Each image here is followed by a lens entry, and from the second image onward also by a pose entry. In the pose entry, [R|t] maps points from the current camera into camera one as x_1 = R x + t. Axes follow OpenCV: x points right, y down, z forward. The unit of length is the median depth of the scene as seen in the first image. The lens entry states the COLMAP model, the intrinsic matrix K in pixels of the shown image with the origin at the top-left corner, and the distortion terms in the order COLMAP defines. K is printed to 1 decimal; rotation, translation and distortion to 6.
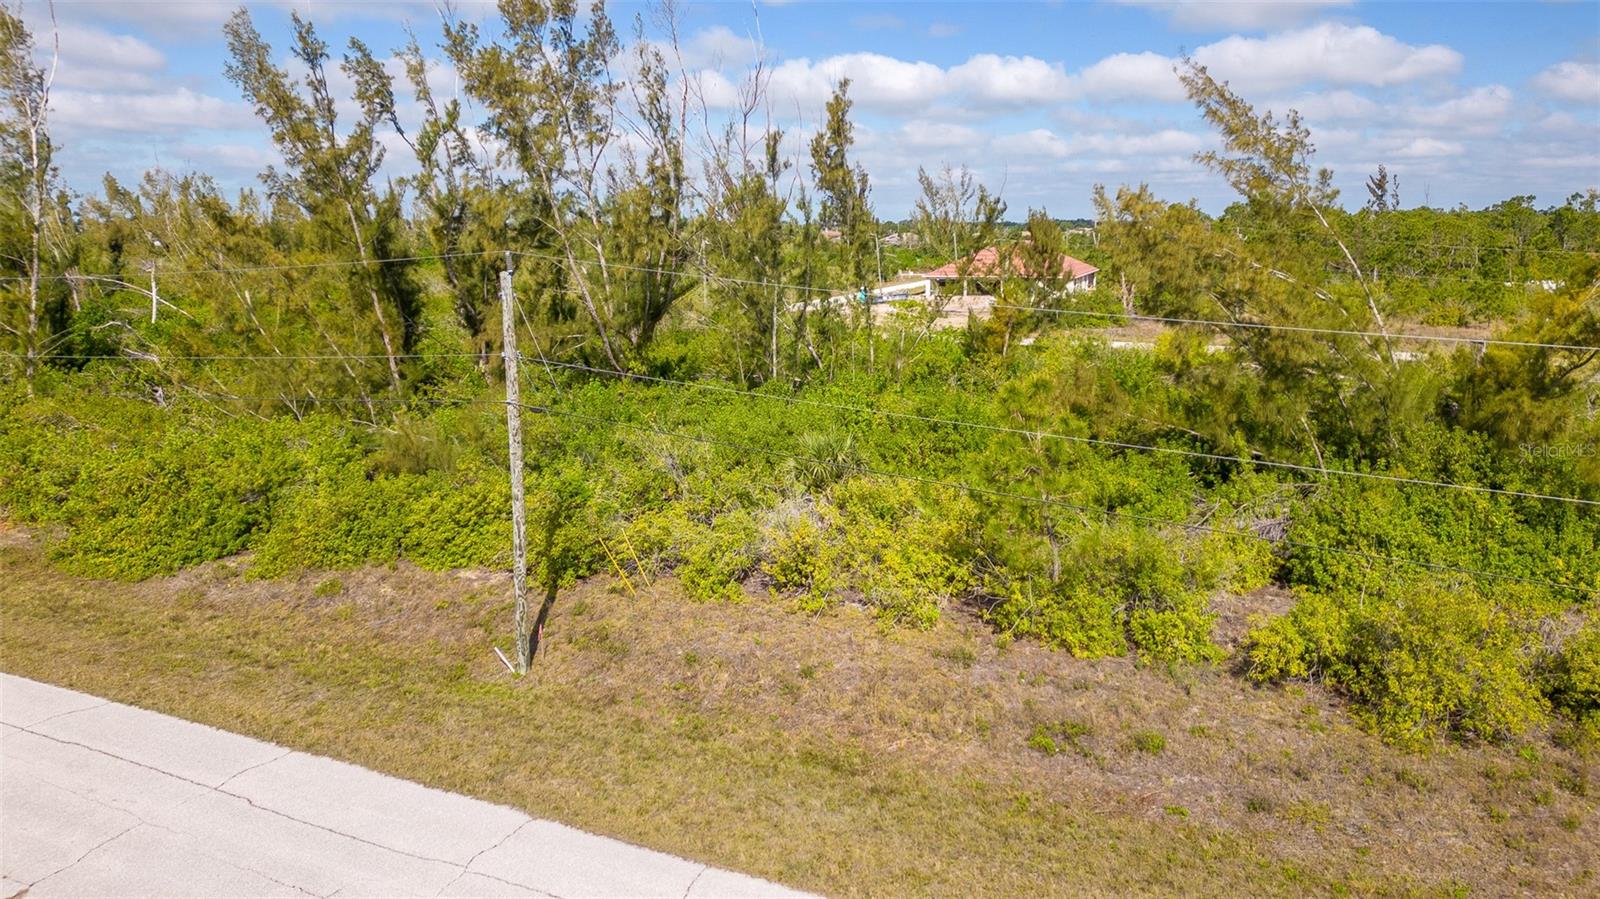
lens RADIAL K [[1178.0, 0, 827.5], [0, 1178.0, 449.3], [0, 0, 1]] dist [0.119549, -0.160182]
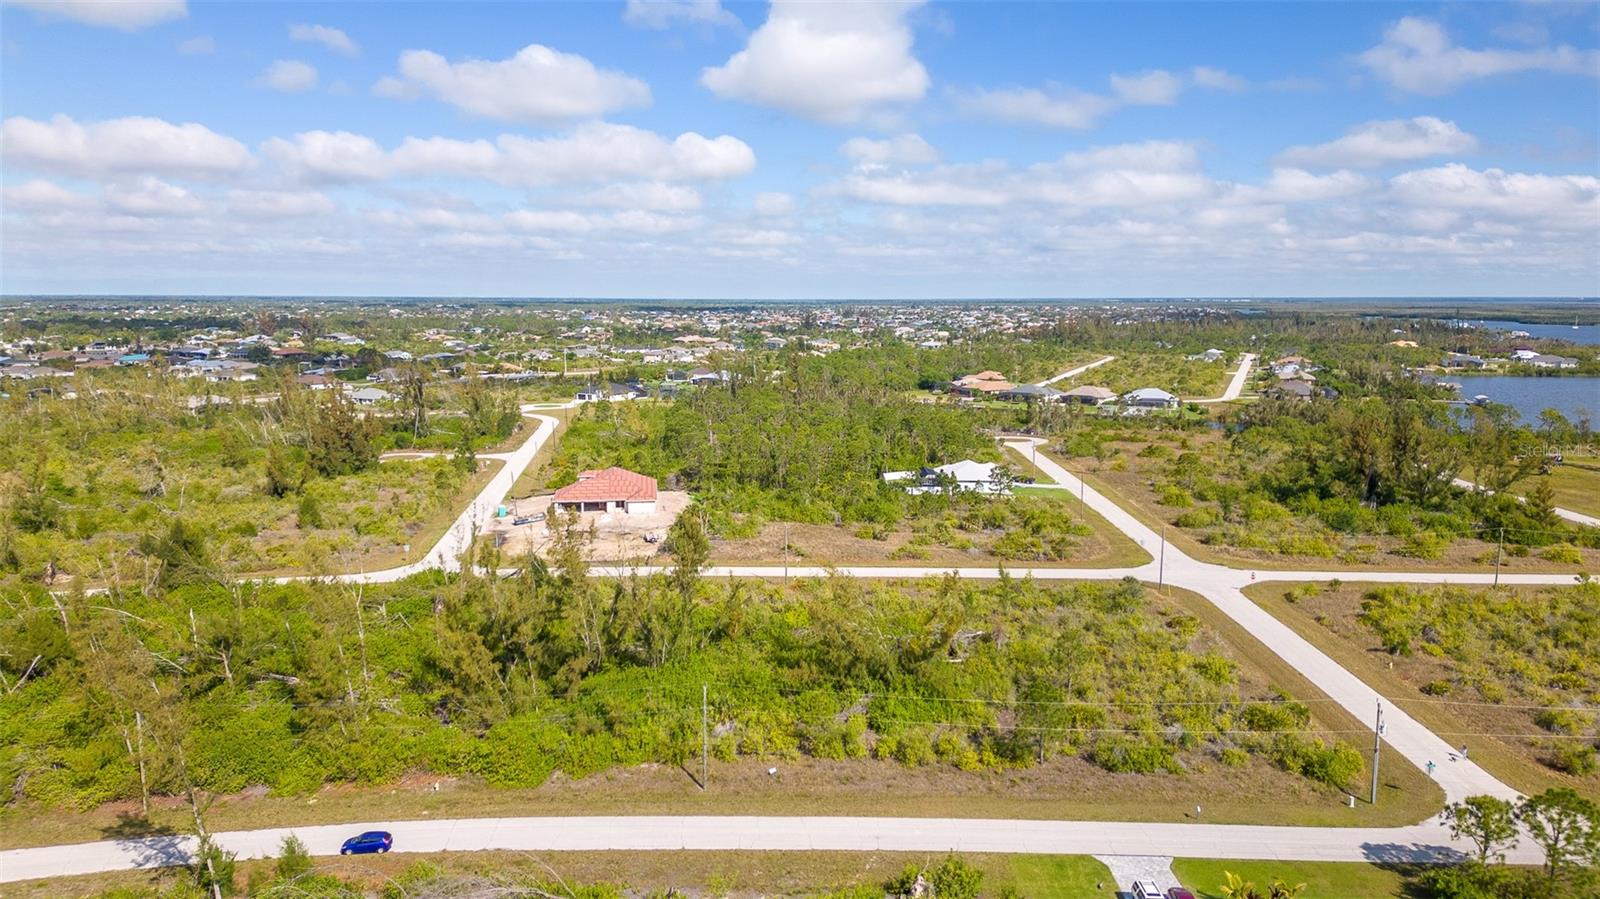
lens RADIAL K [[1178.0, 0, 827.5], [0, 1178.0, 449.3], [0, 0, 1]] dist [0.119549, -0.160182]
pose [[0.888778, -0.048993, 0.455711, -1.311486], [0.076438, 0.996190, -0.041979, -0.582007], [-0.451918, 0.072144, 0.889137, -2.160434]]
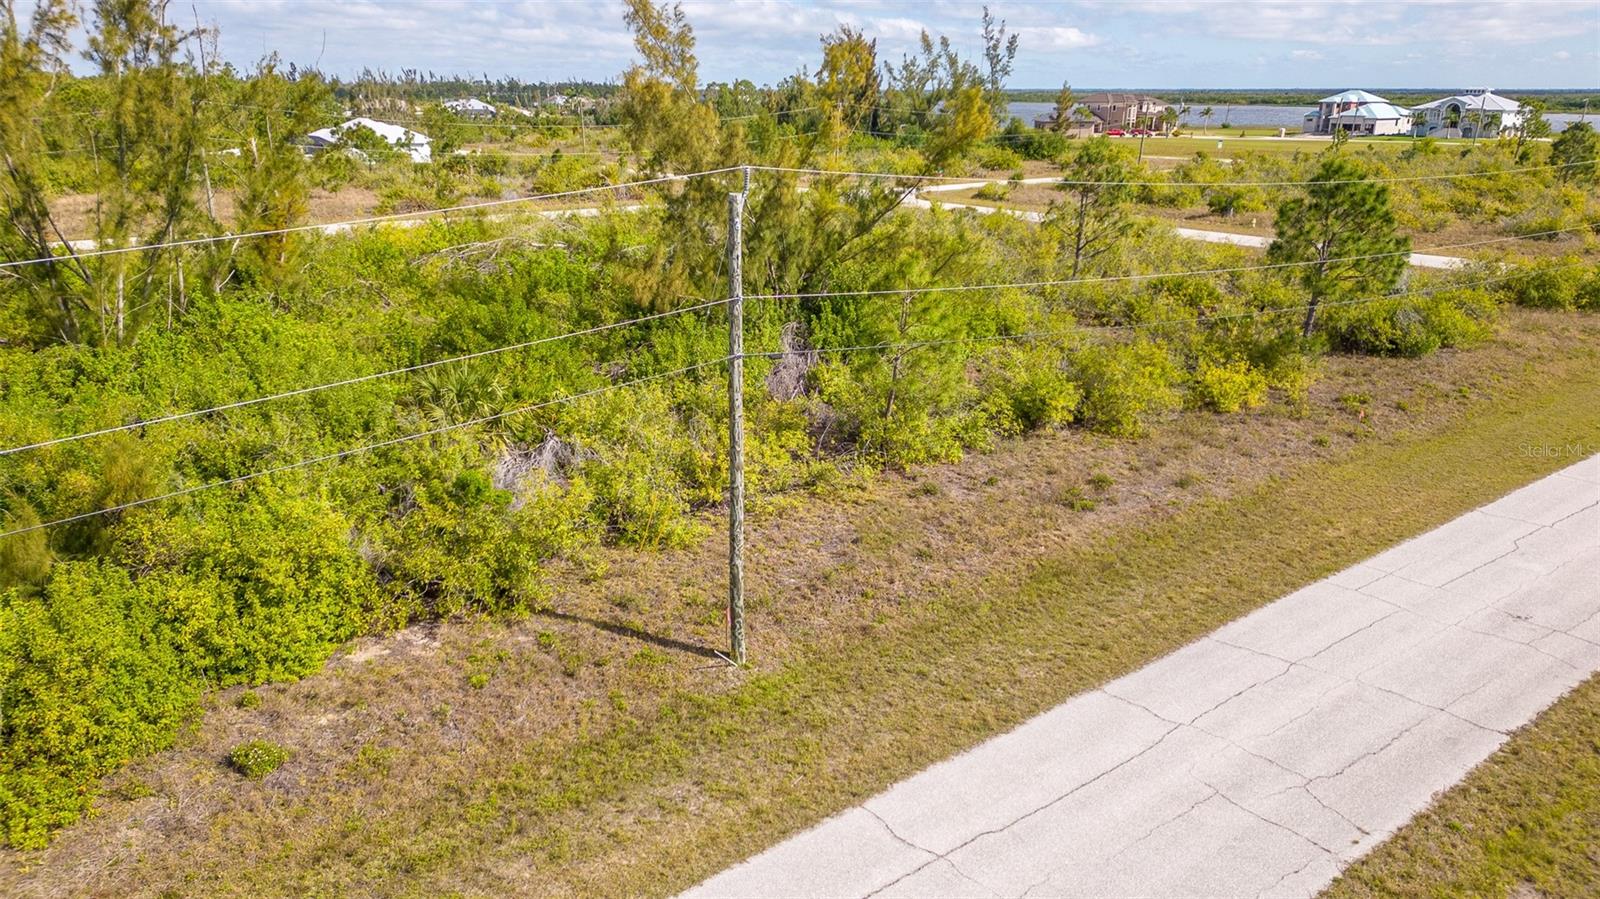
lens RADIAL K [[1178.0, 0, 827.5], [0, 1178.0, 449.3], [0, 0, 1]] dist [0.119549, -0.160182]
pose [[0.378941, -0.260009, 0.888144, -0.772198], [0.162475, 0.963504, 0.212748, -0.102045], [-0.911047, 0.063683, 0.407356, 0.490091]]
